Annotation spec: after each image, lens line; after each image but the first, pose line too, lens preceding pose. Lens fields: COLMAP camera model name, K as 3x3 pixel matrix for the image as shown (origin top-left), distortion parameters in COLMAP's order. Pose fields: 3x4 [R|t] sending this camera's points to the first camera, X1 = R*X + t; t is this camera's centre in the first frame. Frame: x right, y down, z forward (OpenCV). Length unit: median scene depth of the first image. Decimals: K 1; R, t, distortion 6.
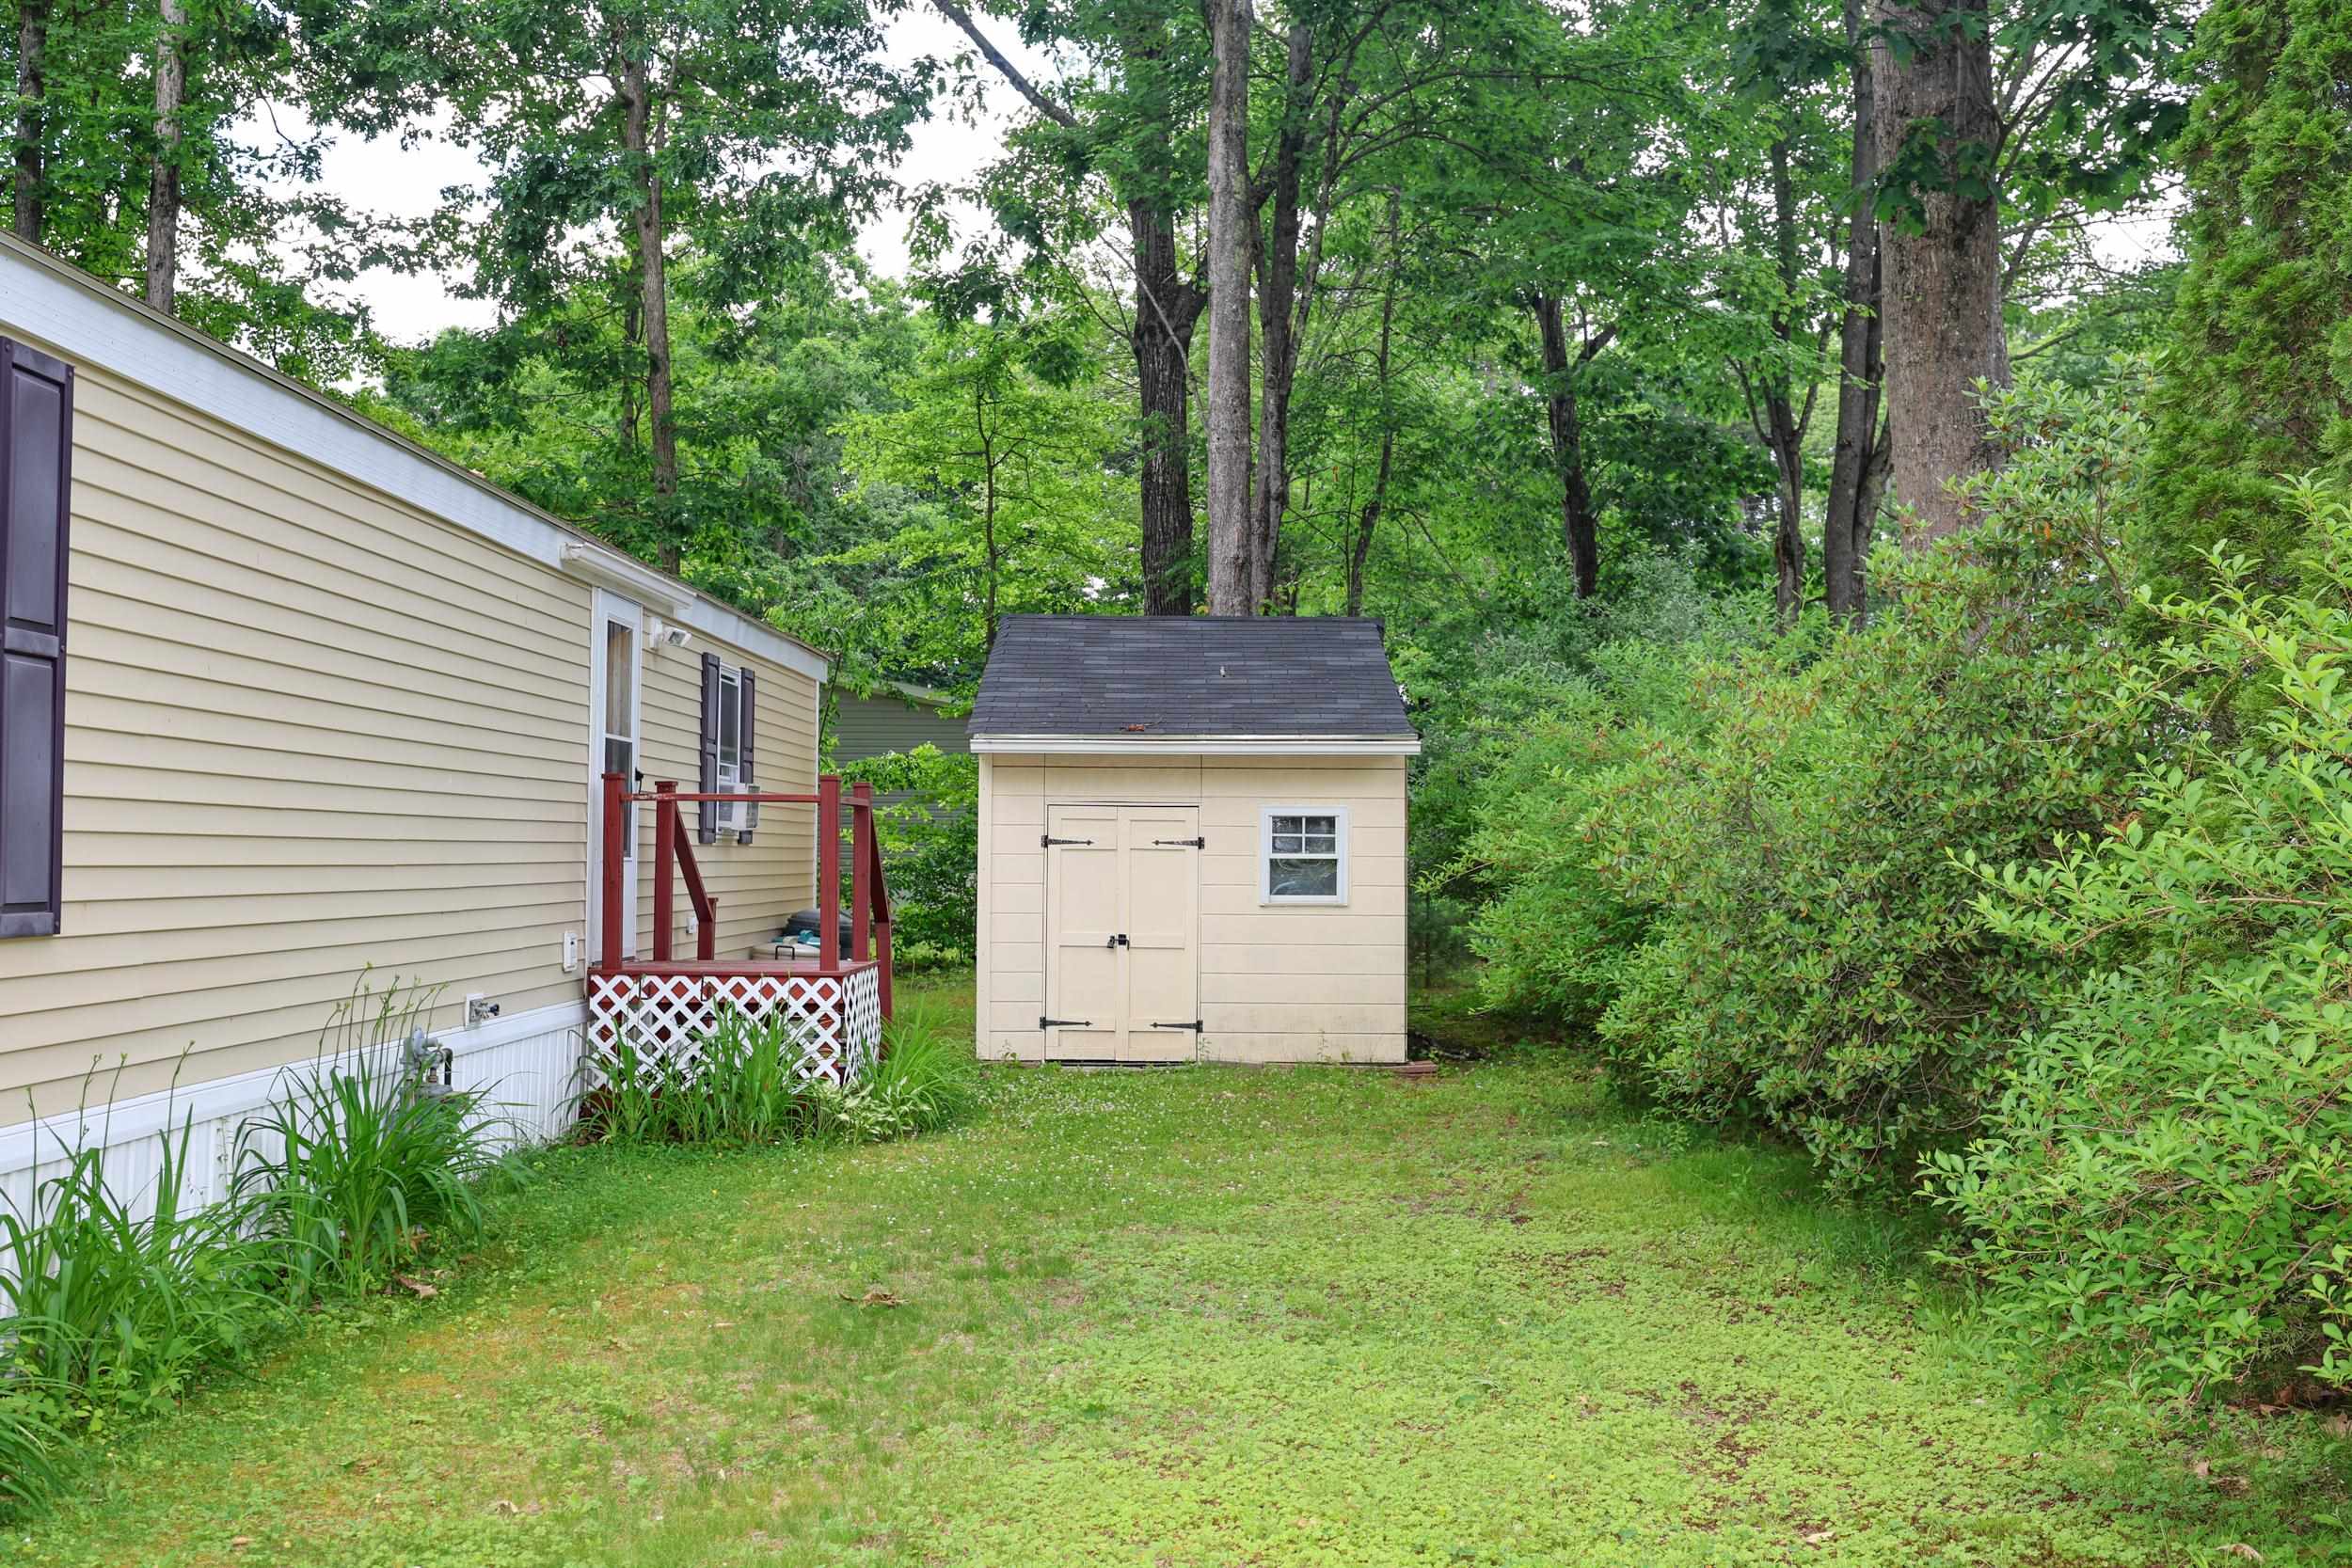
lens RADIAL K [[2347.5, 0, 1176.0], [0, 2347.5, 784.0], [0, 0, 1]] dist [-0.002526, -0.004100]
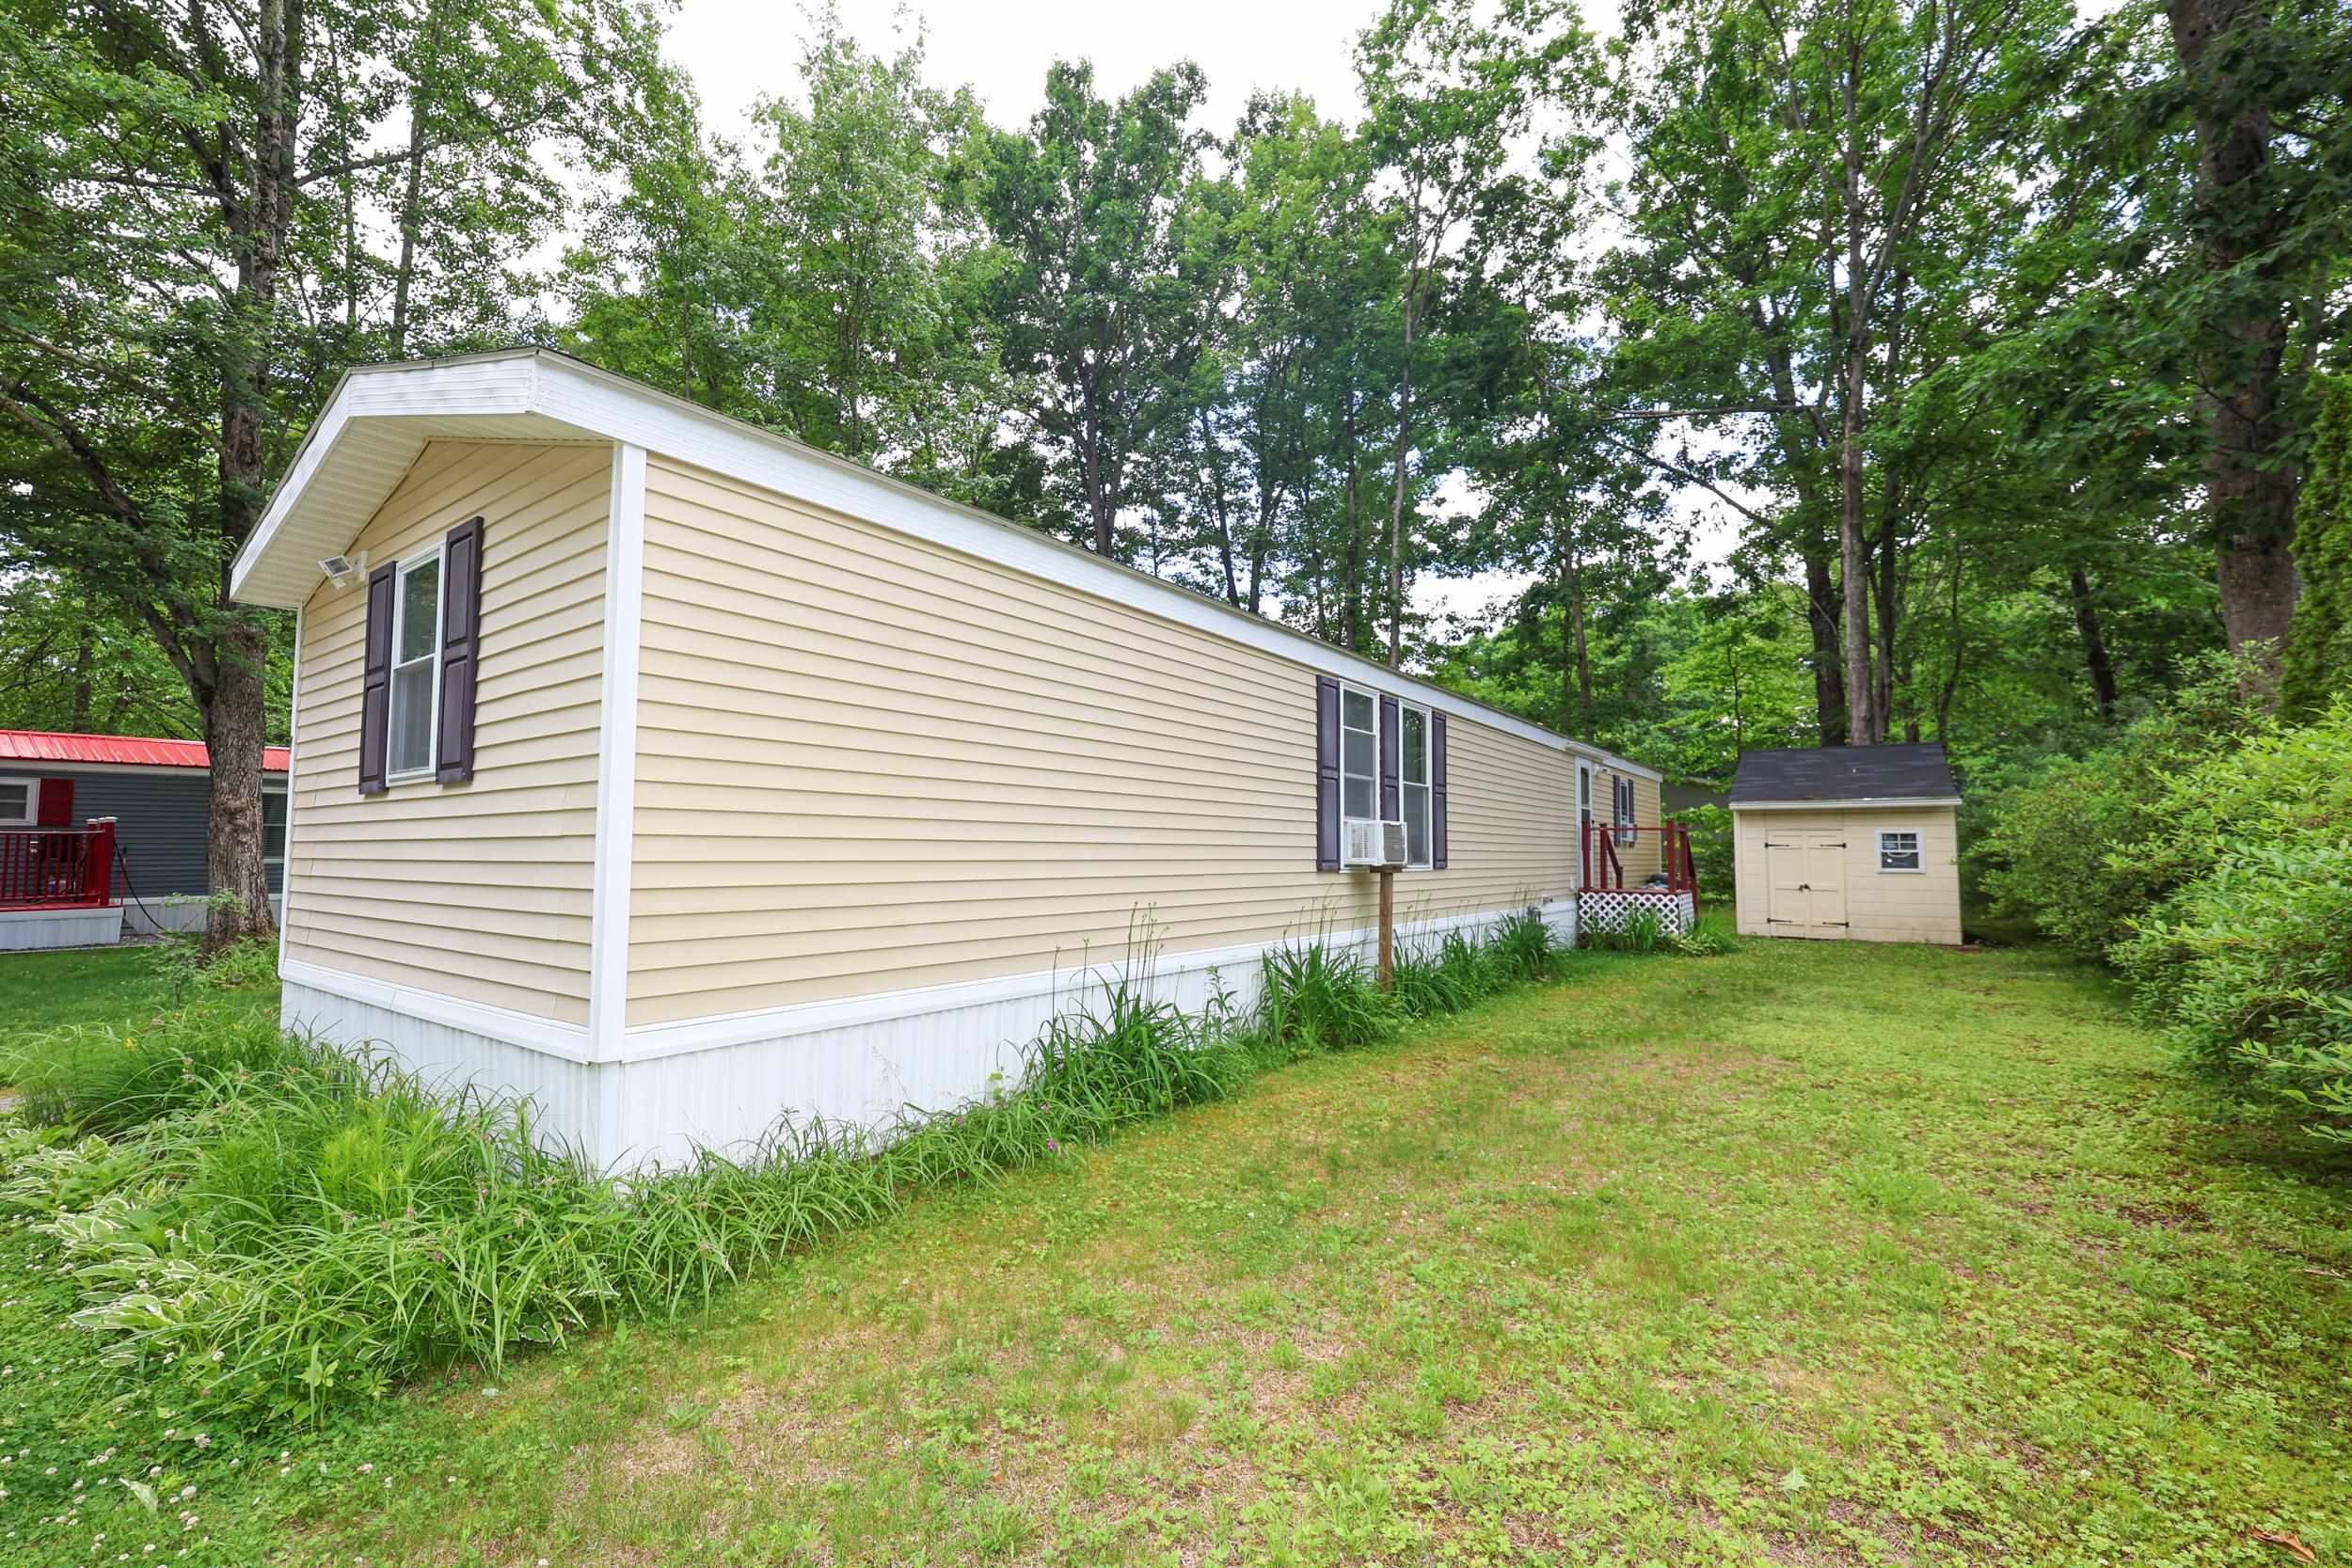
lens RADIAL K [[968.5, 0, 1182.9], [0, 968.5, 785.6], [0, 0, 1]] dist [0.001349, 0.000182]
pose [[0.823719, -0.039895, -0.565593, 0.016461], [0.016407, 0.998781, -0.046555, -0.000497], [0.566761, 0.029068, 0.823369, -0.165153]]
